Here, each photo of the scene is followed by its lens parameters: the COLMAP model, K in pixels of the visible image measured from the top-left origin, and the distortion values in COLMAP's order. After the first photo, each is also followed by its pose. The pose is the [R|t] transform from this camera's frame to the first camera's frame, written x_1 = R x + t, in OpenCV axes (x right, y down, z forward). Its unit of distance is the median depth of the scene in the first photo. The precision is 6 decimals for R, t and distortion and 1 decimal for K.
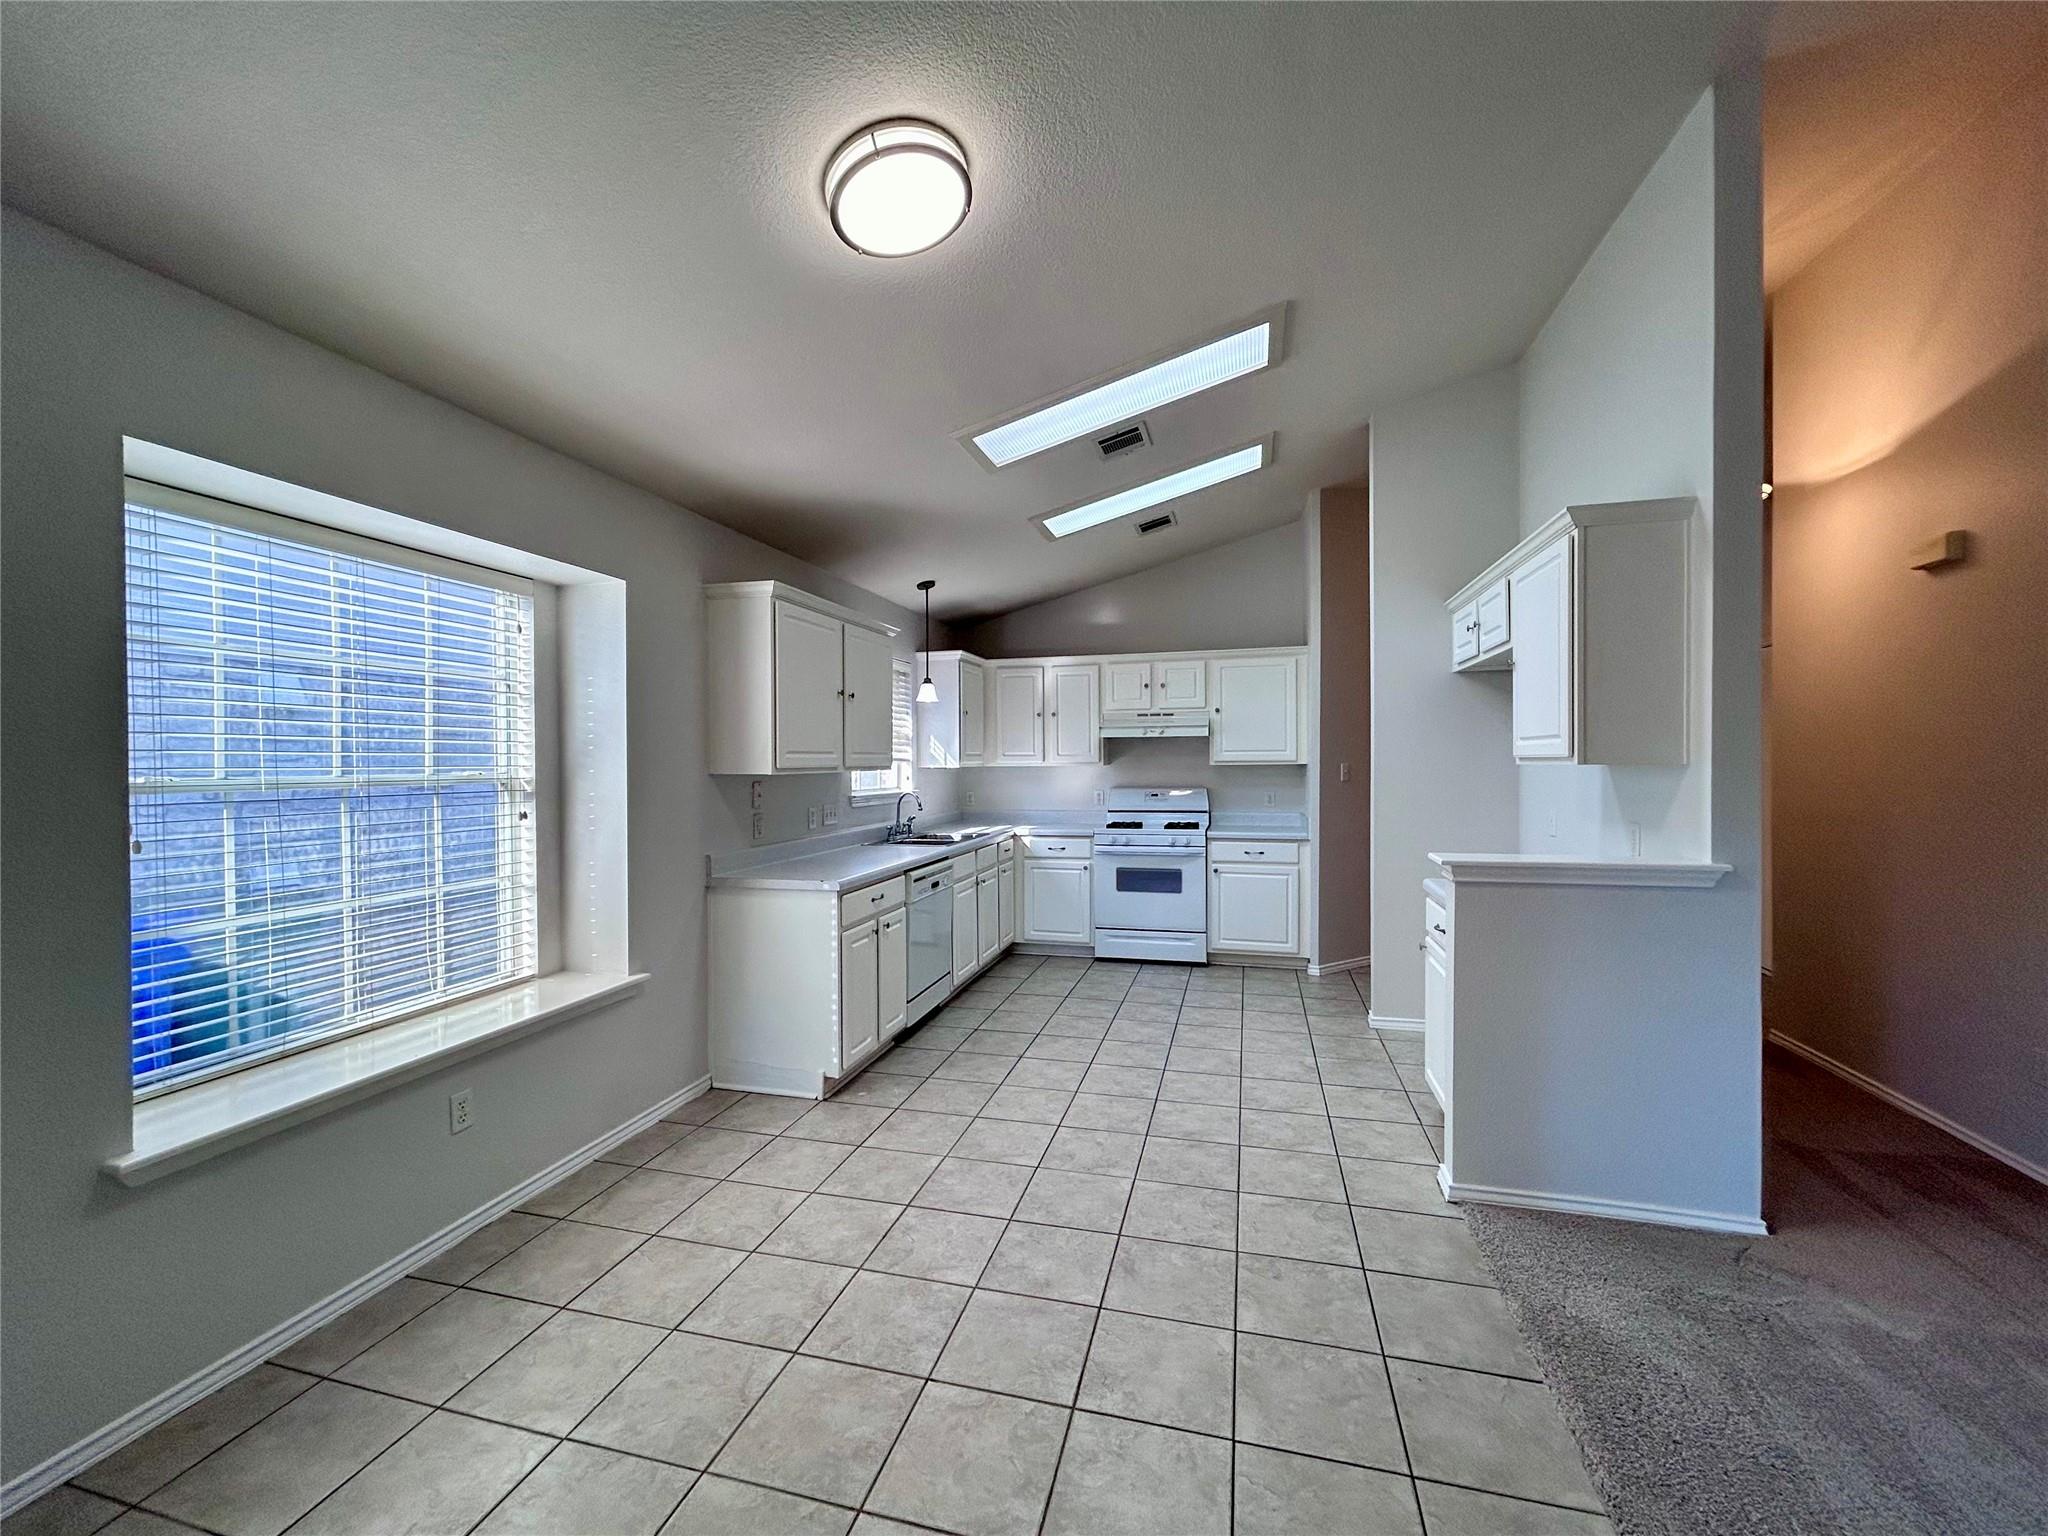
lens RADIAL K [[817.2, 0, 1017.5], [0, 817.2, 770.0], [0, 0, 1]] dist [0.001359, -0.001093]
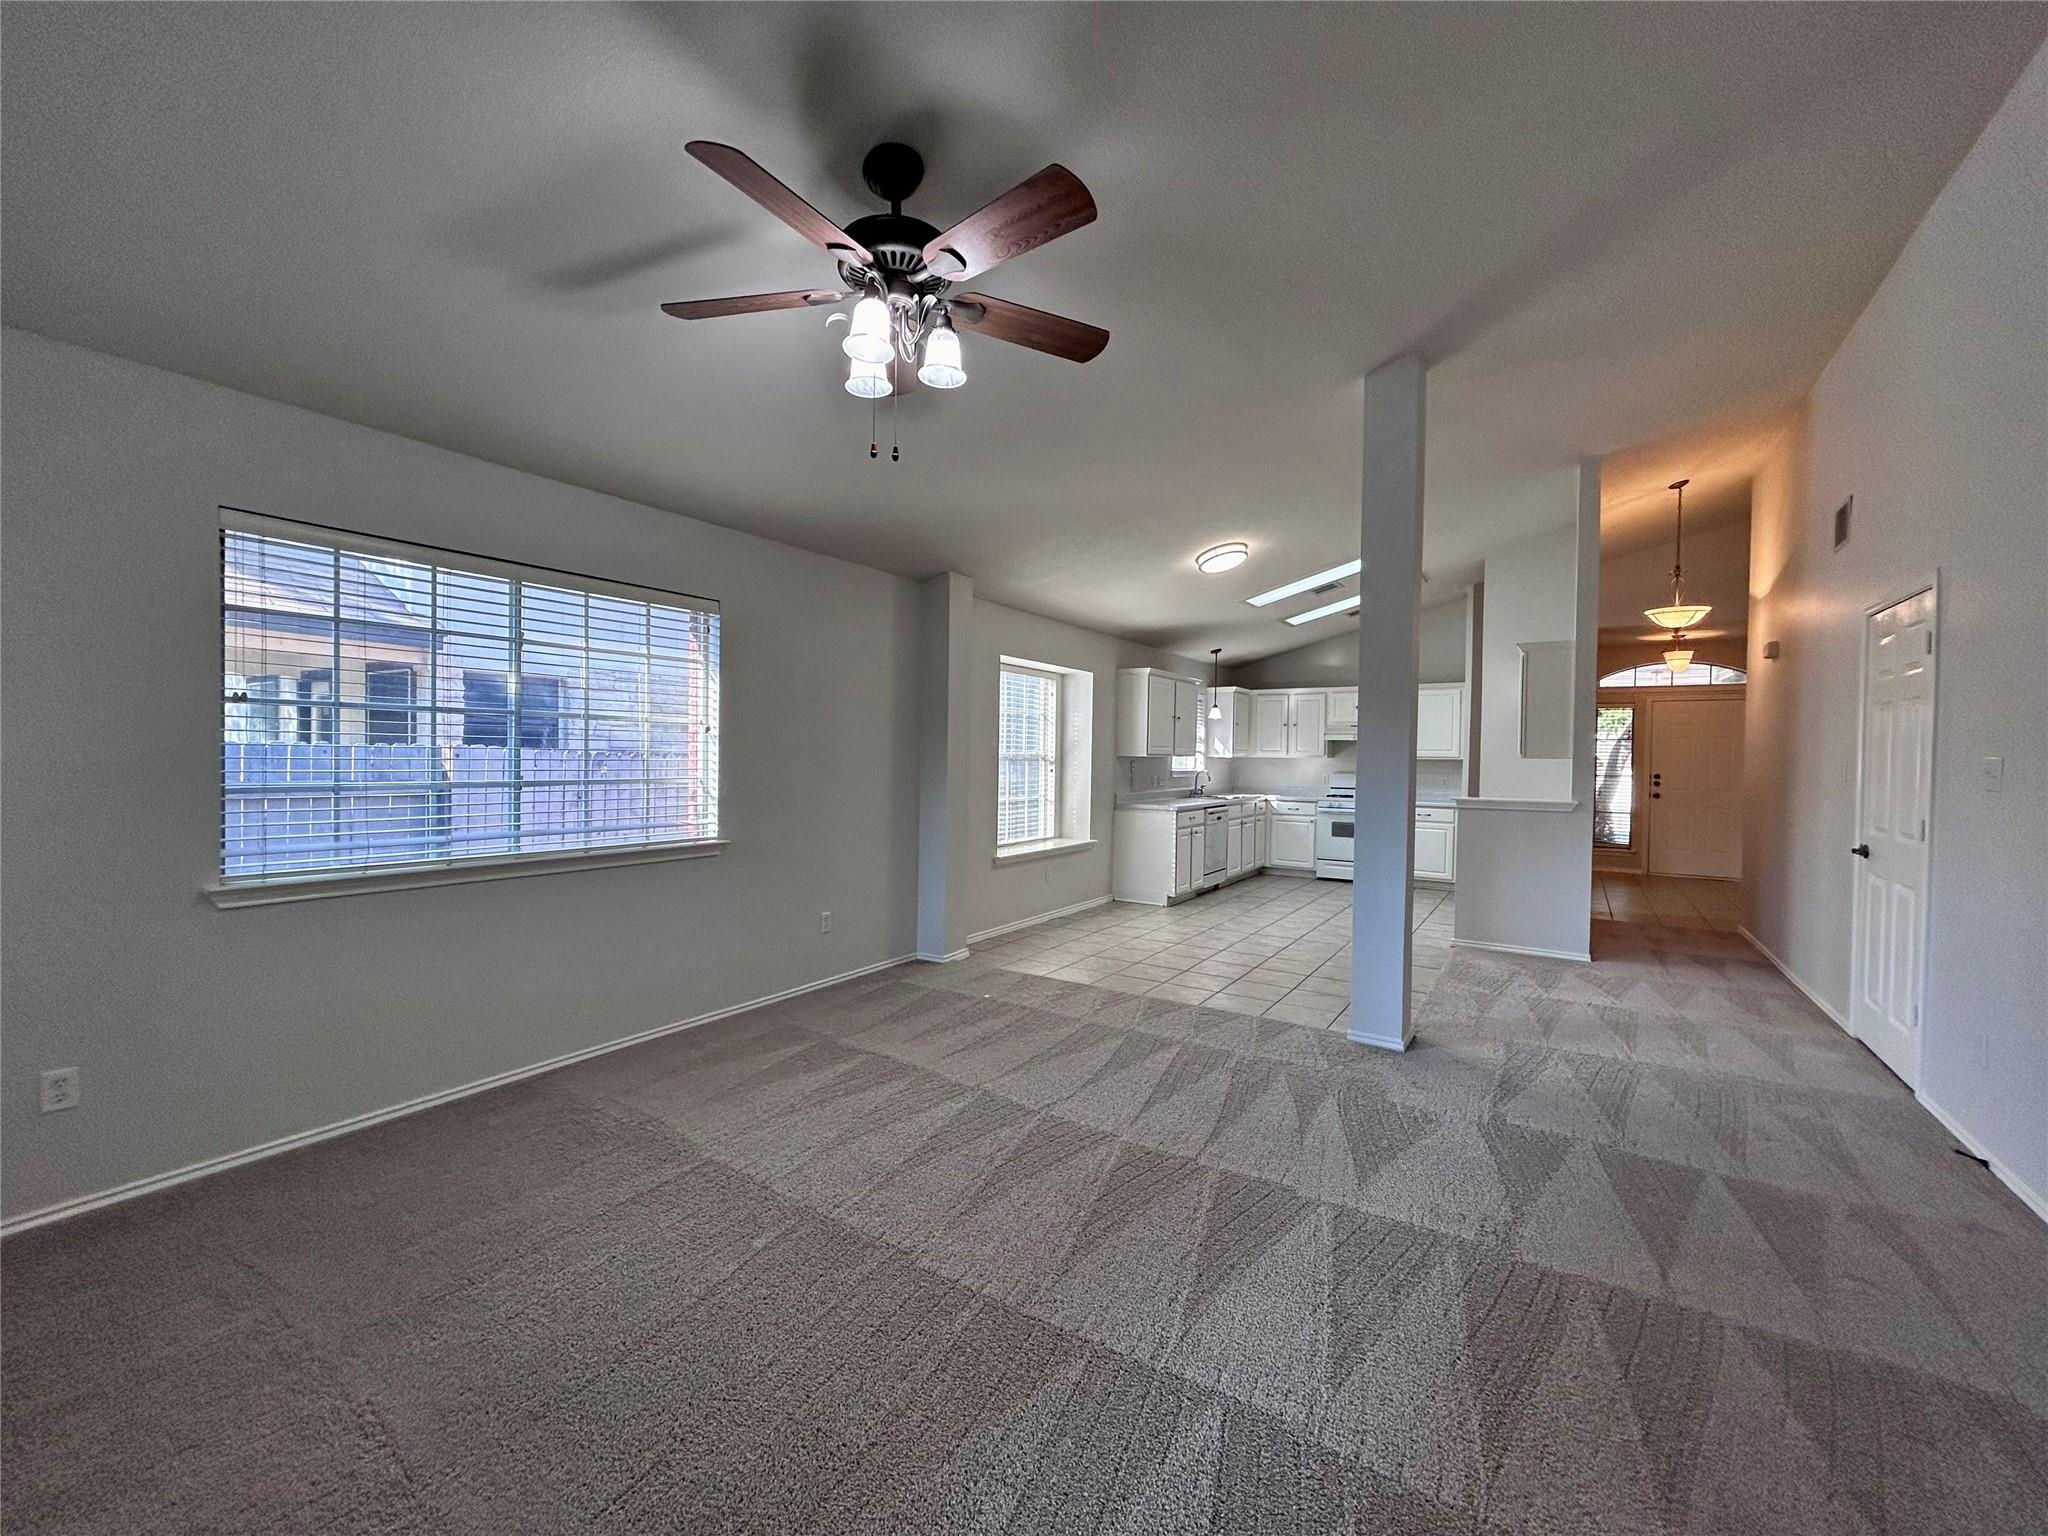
lens RADIAL K [[817.2, 0, 1035.9], [0, 817.2, 779.3], [0, 0, 1]] dist [0.001359, -0.001093]
pose [[0.955915, 0.026119, -0.292480, 0.043391], [-0.021802, 0.999600, 0.018010, 0.026718], [0.292833, -0.010839, 0.956102, -0.912065]]
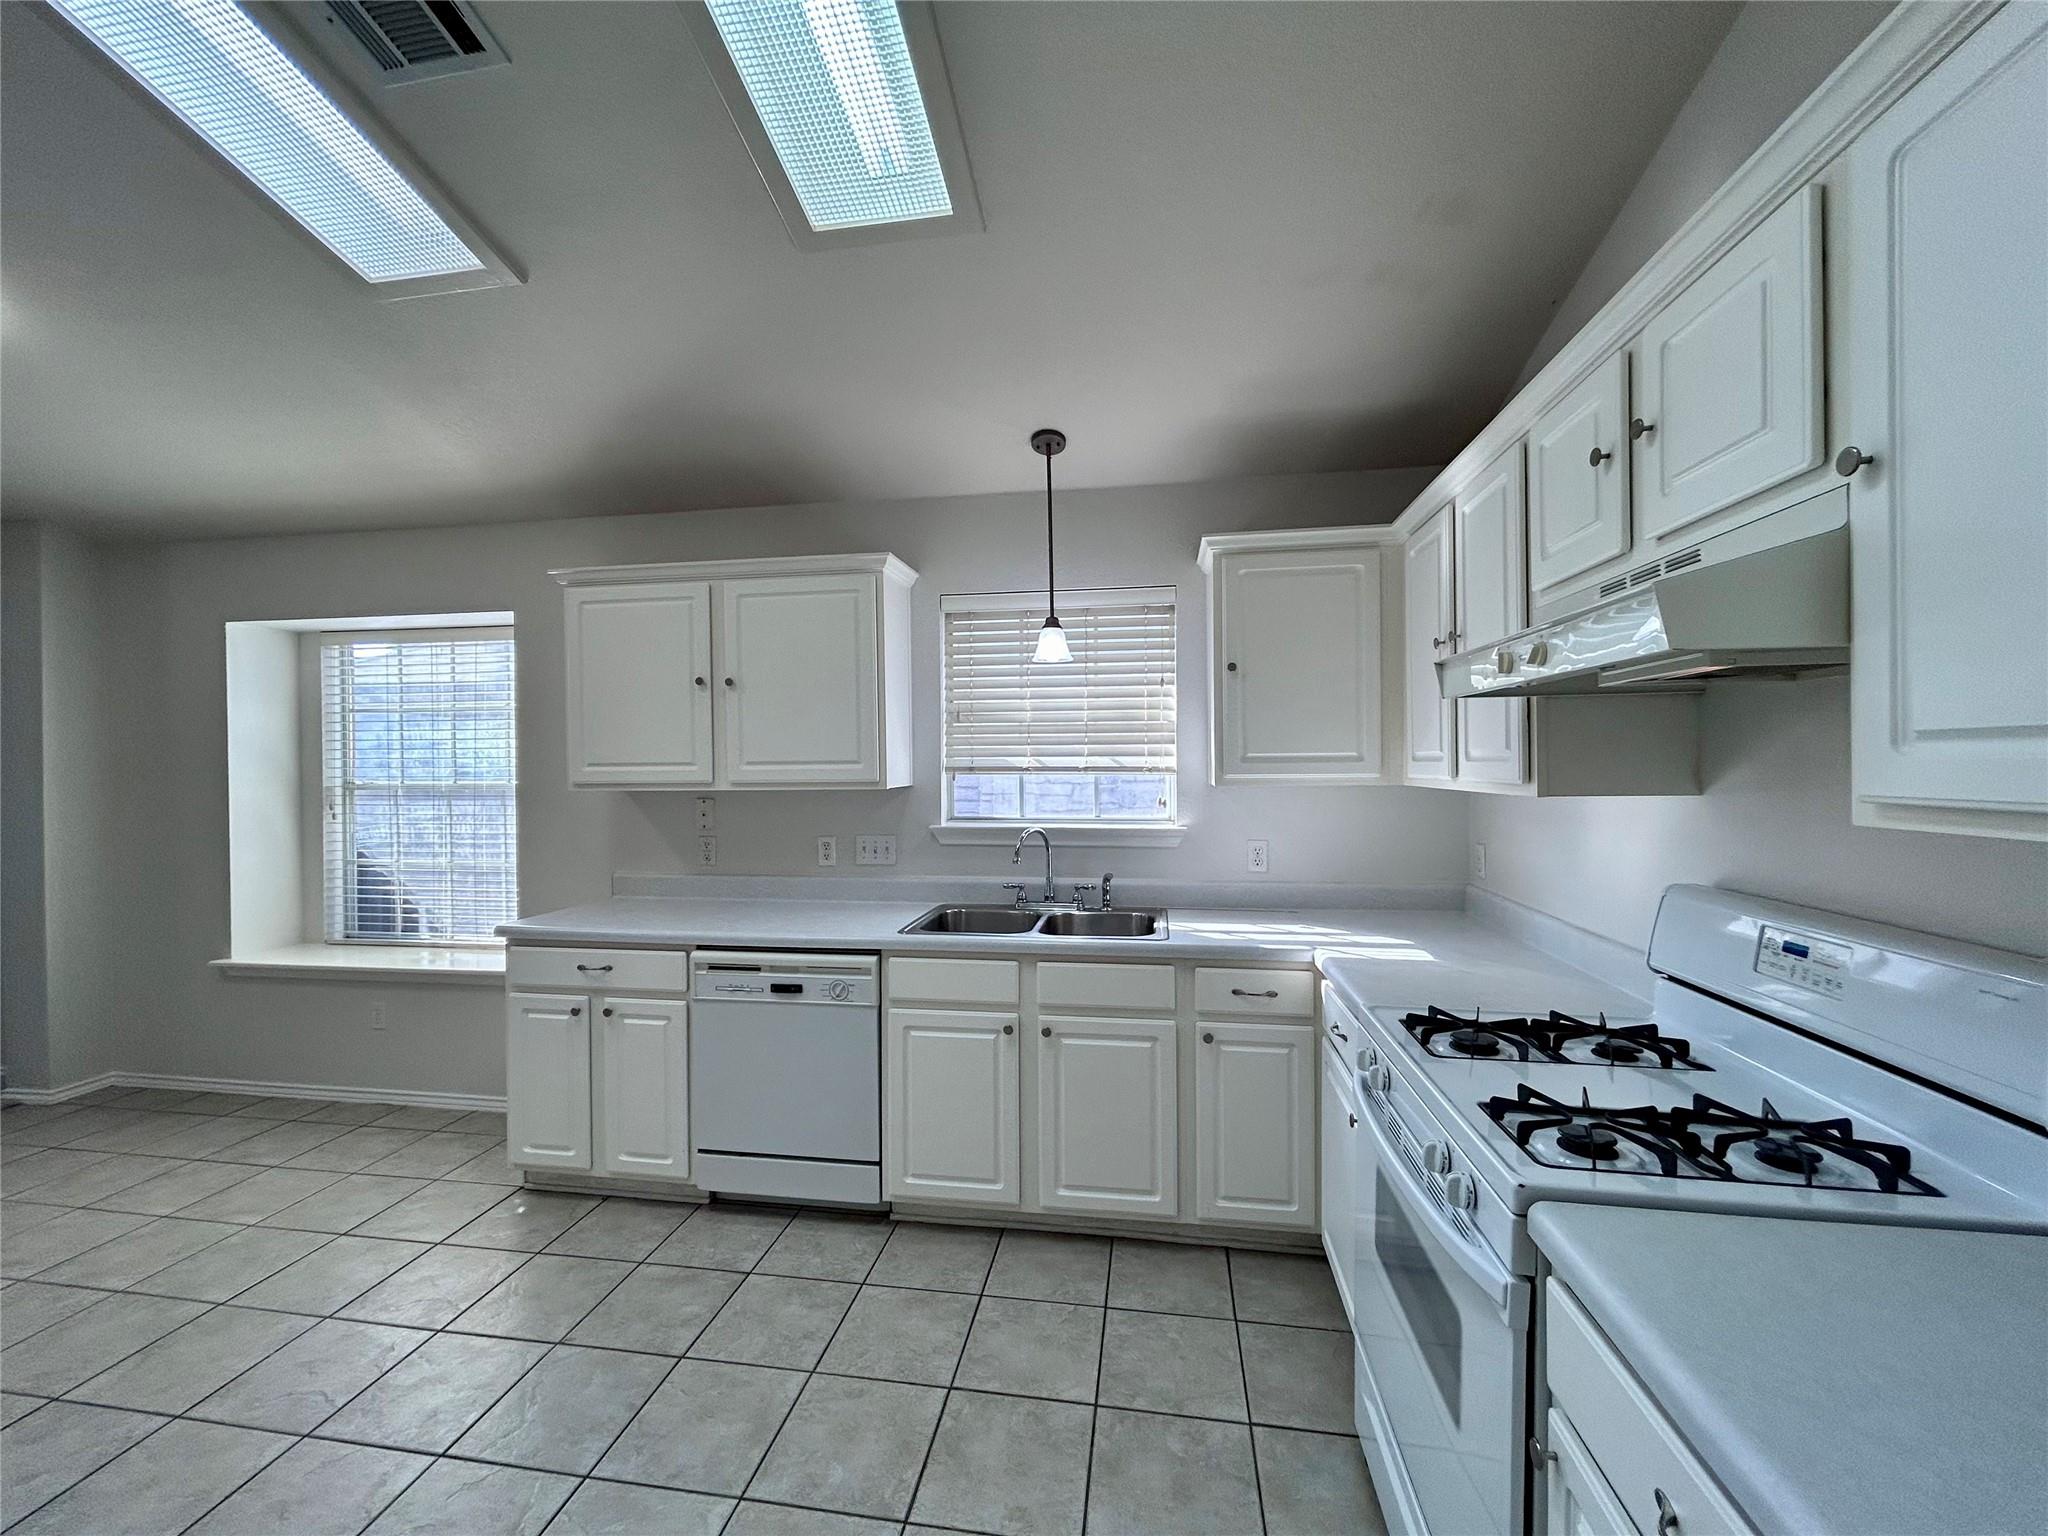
lens RADIAL K [[817.2, 0, 1019.7], [0, 817.2, 767.2], [0, 0, 1]] dist [0.001359, -0.001093]
pose [[0.115348, 0.010900, -0.993265, 0.496392], [-0.004789, 0.999934, 0.010417, -0.024676], [0.993314, 0.003555, 0.115392, 1.094328]]
